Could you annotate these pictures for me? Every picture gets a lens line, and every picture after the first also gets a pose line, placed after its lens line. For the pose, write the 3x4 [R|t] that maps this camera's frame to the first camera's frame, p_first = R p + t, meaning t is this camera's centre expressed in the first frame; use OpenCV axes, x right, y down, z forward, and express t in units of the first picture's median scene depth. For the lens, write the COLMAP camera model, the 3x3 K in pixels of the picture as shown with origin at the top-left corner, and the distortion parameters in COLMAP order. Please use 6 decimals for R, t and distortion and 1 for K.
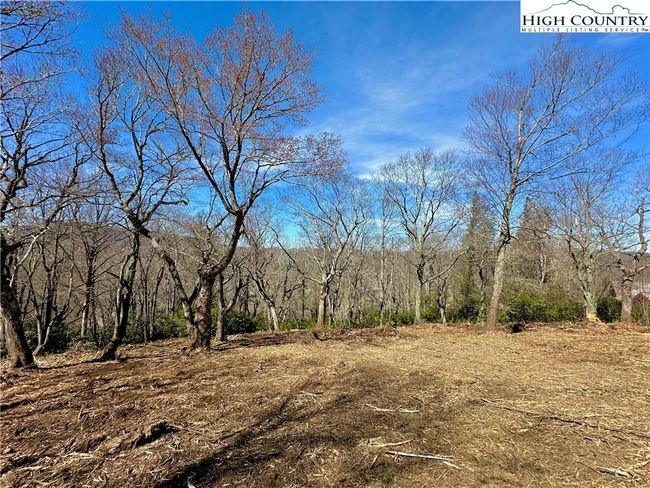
lens RADIAL K [[261.2, 0, 321.8], [0, 261.2, 241.7], [0, 0, 1]] dist [0.002341, -0.000042]
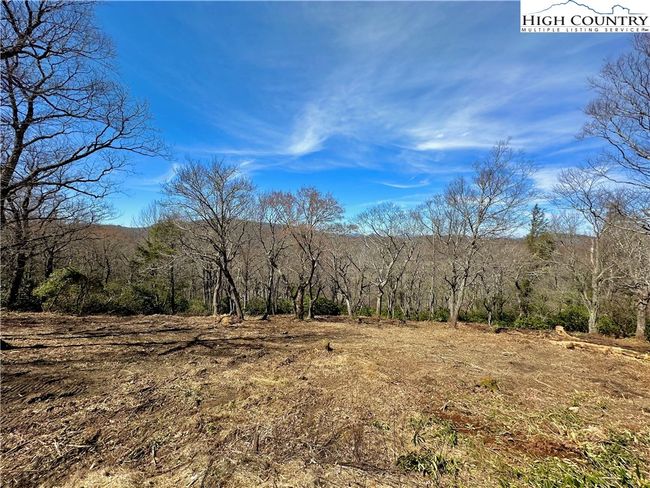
lens RADIAL K [[261.2, 0, 327.7], [0, 261.2, 242.3], [0, 0, 1]] dist [0.002341, -0.000042]
pose [[0.932990, 0.001312, -0.359901, 0.400028], [0.019029, 0.998415, 0.052968, -0.256186], [0.359400, -0.056267, 0.931486, -0.670235]]
